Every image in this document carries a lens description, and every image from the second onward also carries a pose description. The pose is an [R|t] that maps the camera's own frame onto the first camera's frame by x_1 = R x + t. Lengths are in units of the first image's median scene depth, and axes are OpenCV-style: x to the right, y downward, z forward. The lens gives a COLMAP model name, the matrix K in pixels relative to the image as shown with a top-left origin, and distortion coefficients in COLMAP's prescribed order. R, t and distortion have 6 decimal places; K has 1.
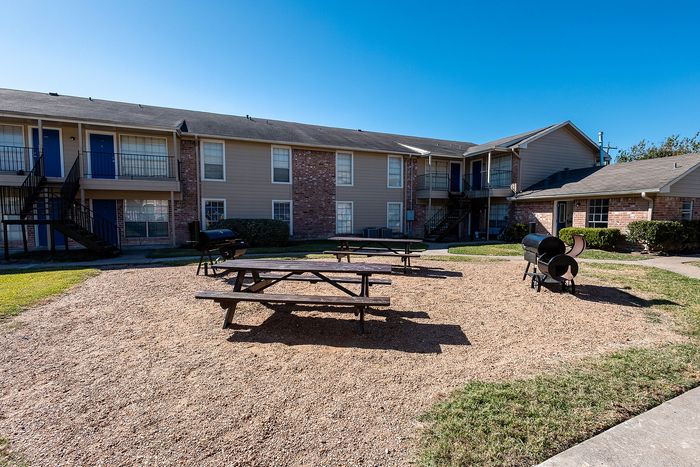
lens RADIAL K [[326.5, 0, 350.0], [0, 326.5, 233.5], [0, 0, 1]] dist [0.018491, -0.006057]
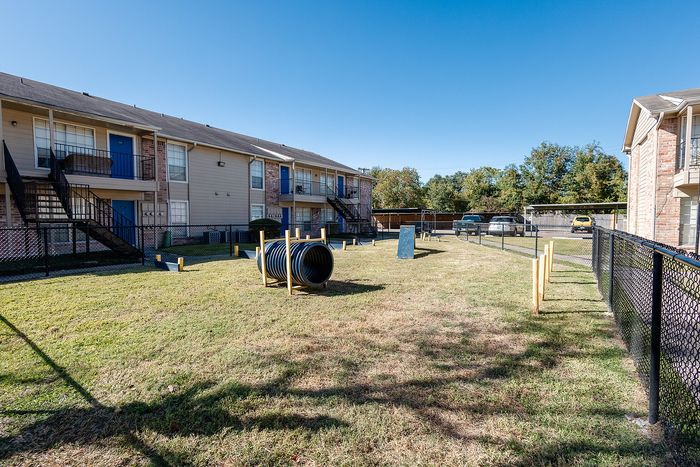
lens RADIAL K [[326.5, 0, 350.0], [0, 326.5, 233.5], [0, 0, 1]] dist [0.018491, -0.006057]
pose [[0.868967, -0.021945, 0.494383, -0.458911], [0.023258, 0.999723, 0.003496, 0.007577], [-0.494323, 0.008460, 0.869237, -0.150449]]
